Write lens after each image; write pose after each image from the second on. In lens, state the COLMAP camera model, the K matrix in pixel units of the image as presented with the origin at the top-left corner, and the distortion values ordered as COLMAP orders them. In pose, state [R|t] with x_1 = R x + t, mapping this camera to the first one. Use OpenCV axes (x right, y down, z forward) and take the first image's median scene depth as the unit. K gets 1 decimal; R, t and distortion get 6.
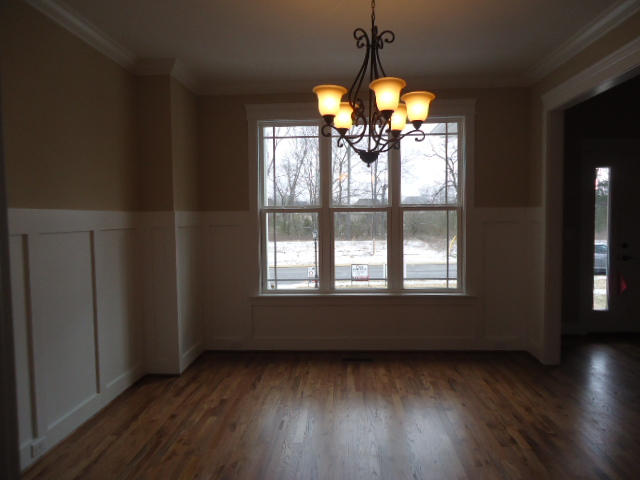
lens RADIAL K [[465.1, 0, 321.7], [0, 465.1, 239.5], [0, 0, 1]] dist [-0.010290, 0.003496]
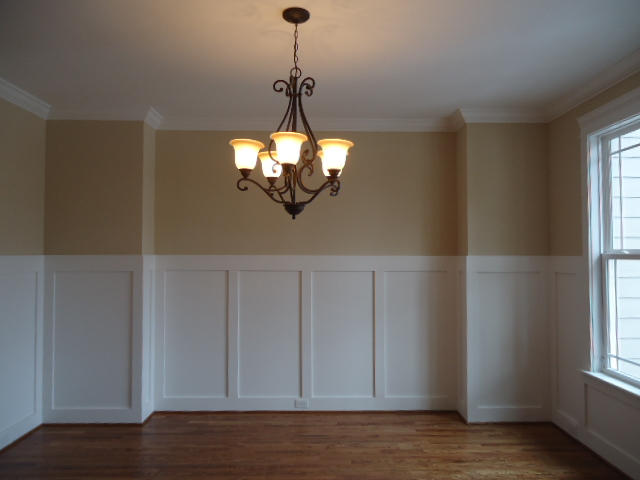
lens RADIAL K [[465.1, 0, 321.7], [0, 465.1, 239.5], [0, 0, 1]] dist [-0.010290, 0.003496]
pose [[0.065026, -0.015104, -0.997769, 0.689381], [-0.052450, 0.998452, -0.018532, -0.063512], [0.996504, 0.053538, 0.064133, 0.642397]]
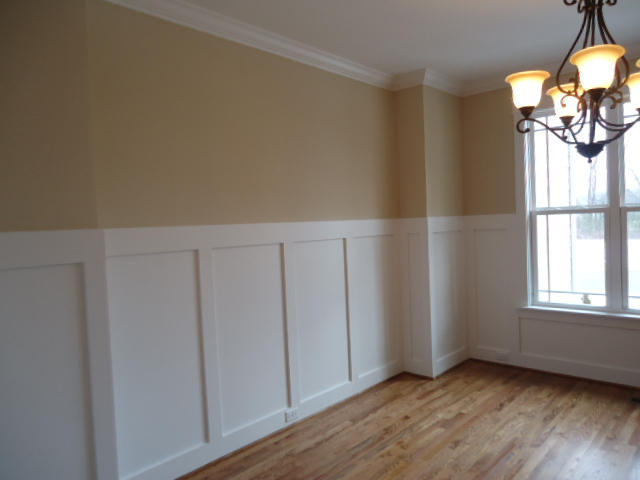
lens RADIAL K [[465.1, 0, 321.7], [0, 465.1, 239.5], [0, 0, 1]] dist [-0.010290, 0.003496]
pose [[0.766552, 0.007129, -0.642143, 0.165864], [-0.002678, 0.999965, 0.007905, -0.020524], [0.642177, -0.004340, 0.766544, 0.071145]]
